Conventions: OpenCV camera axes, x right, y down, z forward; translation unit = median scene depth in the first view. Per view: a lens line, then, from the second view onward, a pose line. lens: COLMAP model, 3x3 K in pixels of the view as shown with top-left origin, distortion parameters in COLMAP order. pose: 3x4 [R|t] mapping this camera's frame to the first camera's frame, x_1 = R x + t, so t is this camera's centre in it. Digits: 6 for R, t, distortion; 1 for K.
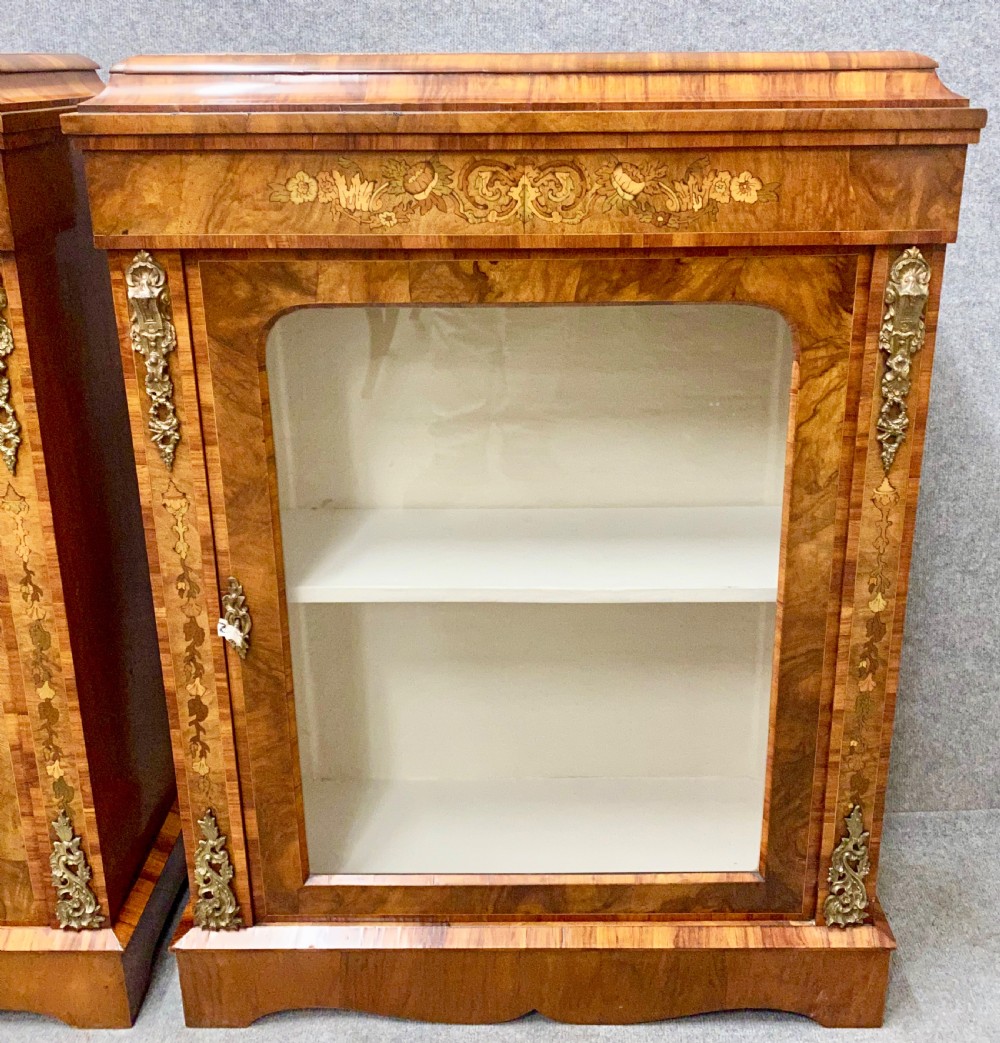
lens RADIAL K [[1112.2, 0, 536.1], [0, 1112.2, 437.4], [0, 0, 1]] dist [0.164055, -0.452050]
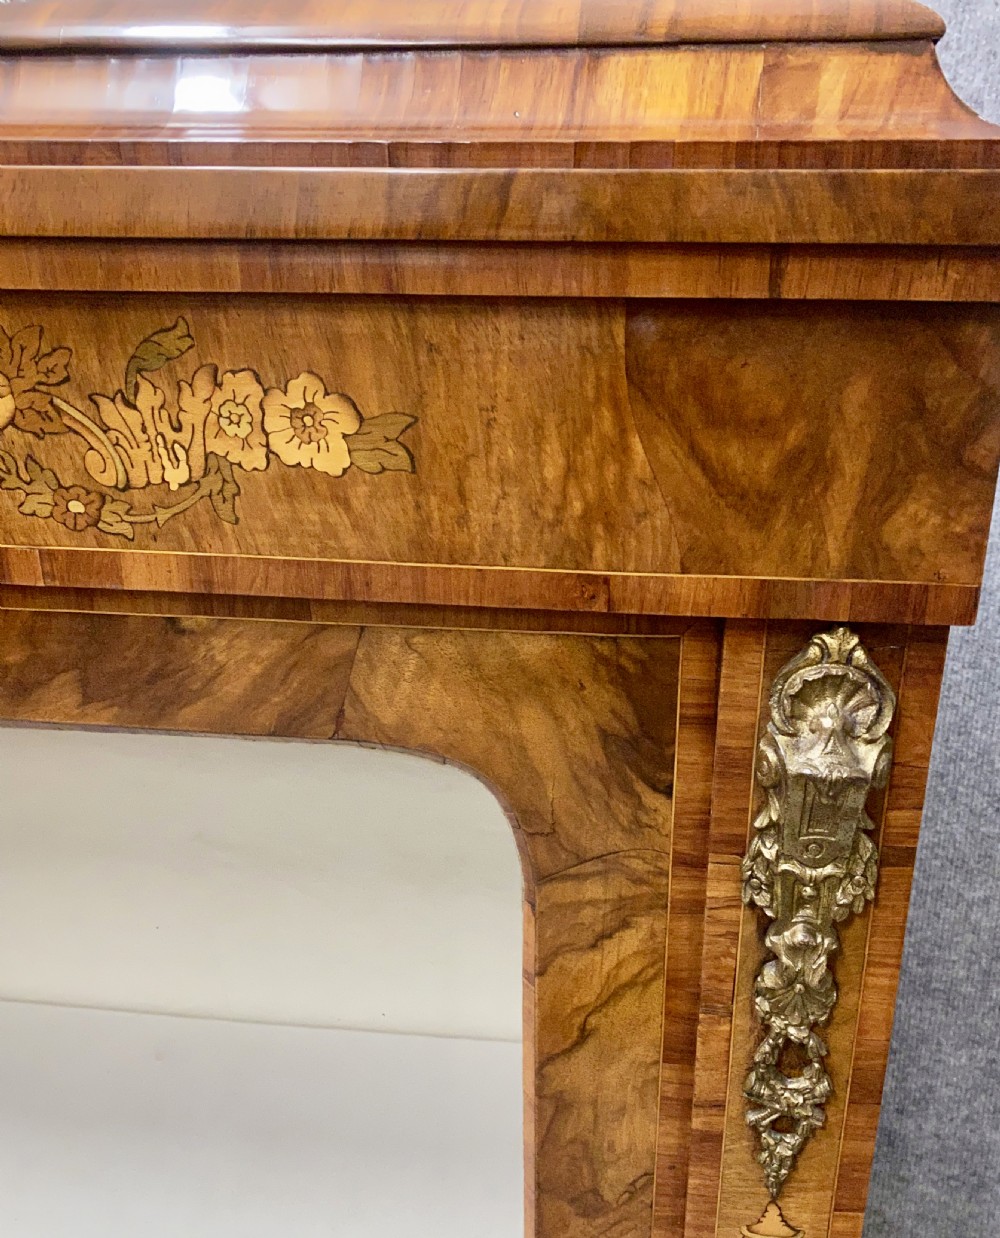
lens RADIAL K [[1175.9, 0, 557.7], [0, 1175.9, 732.5], [0, 0, 1]] dist [0.093230, -0.211754]
pose [[0.992077, 0.061125, -0.109756, 0.292365], [-0.052601, 0.995489, 0.078956, -0.161288], [0.114087, -0.072557, 0.990818, 0.650266]]
